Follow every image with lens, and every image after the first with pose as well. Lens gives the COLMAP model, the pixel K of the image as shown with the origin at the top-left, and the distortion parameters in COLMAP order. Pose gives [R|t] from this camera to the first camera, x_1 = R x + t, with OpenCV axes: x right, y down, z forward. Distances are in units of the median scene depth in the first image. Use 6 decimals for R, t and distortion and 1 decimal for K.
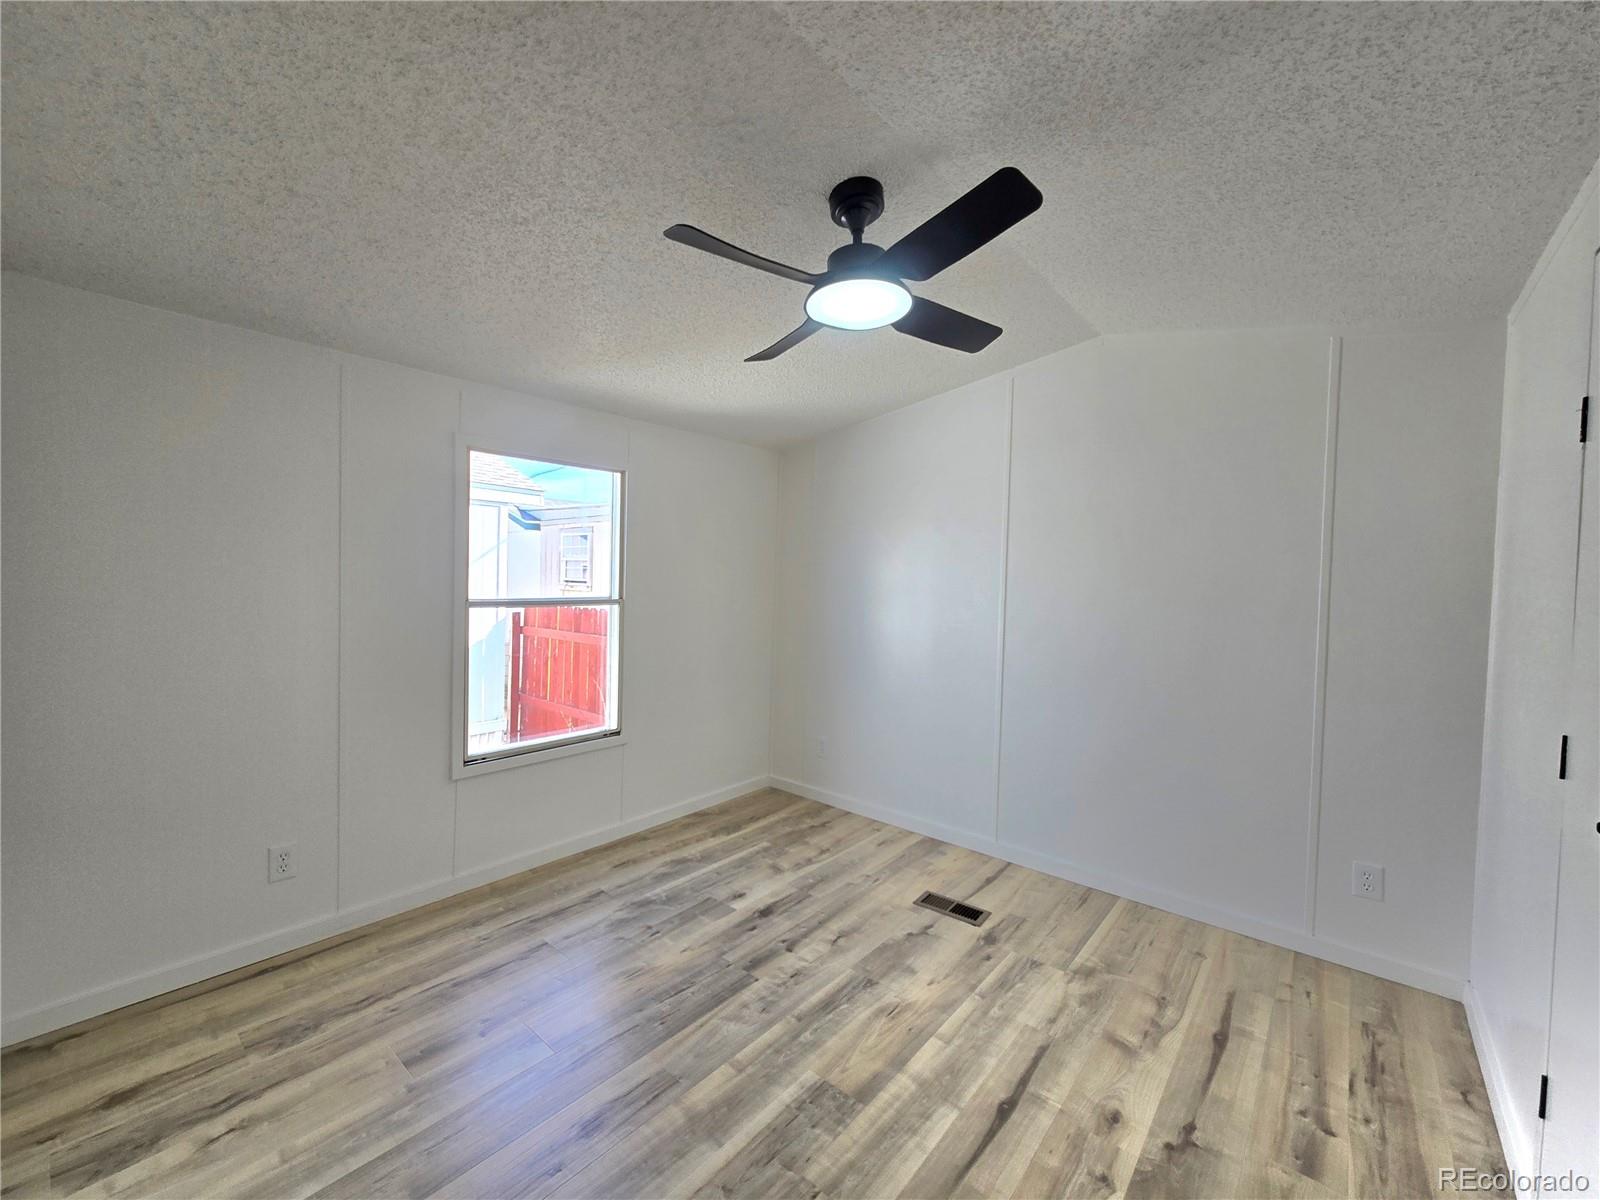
lens RADIAL K [[651.3, 0, 800.0], [0, 651.3, 600.0], [0, 0, 1]] dist [0.000282, 0.000032]
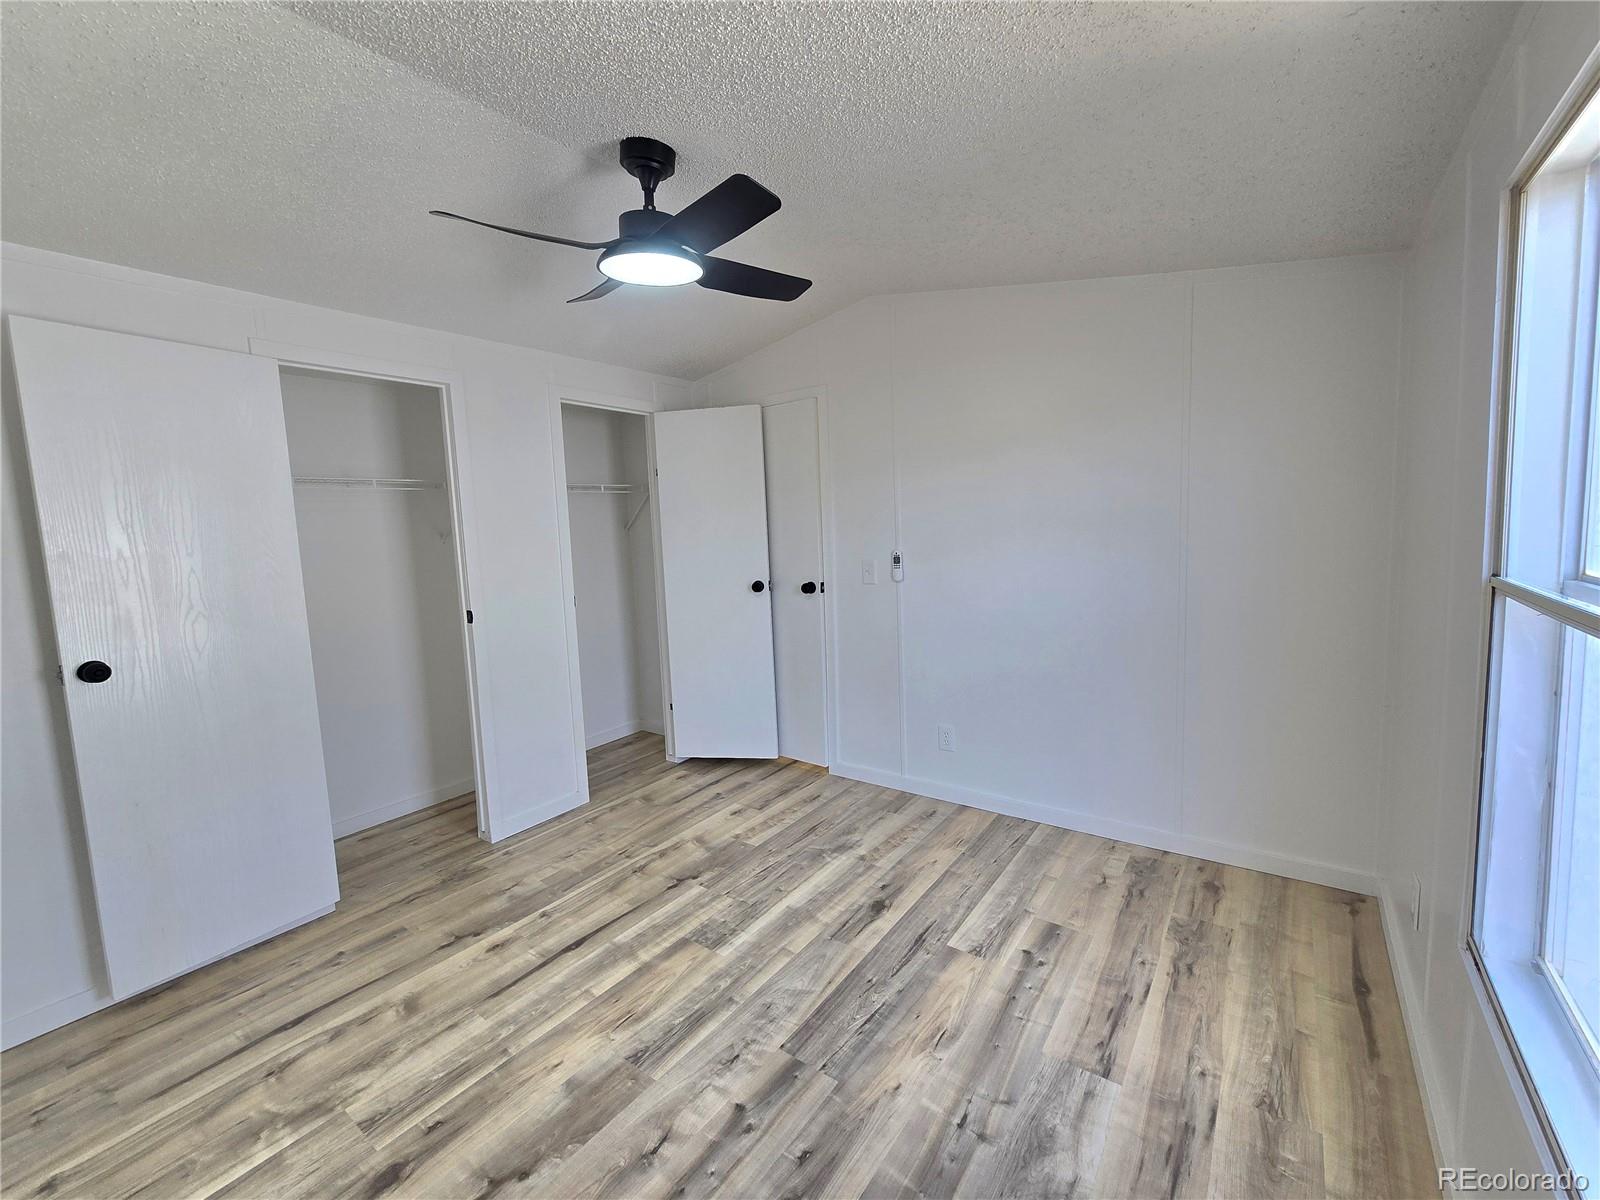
lens RADIAL K [[662.4, 0, 800.2], [0, 662.4, 592.0], [0, 0, 1]] dist [-0.000392, -0.000120]
pose [[-0.997649, 0.026905, -0.063022, -0.056702], [0.018258, 0.990819, 0.133960, -0.071860], [0.066047, 0.132494, -0.988981, 1.858343]]
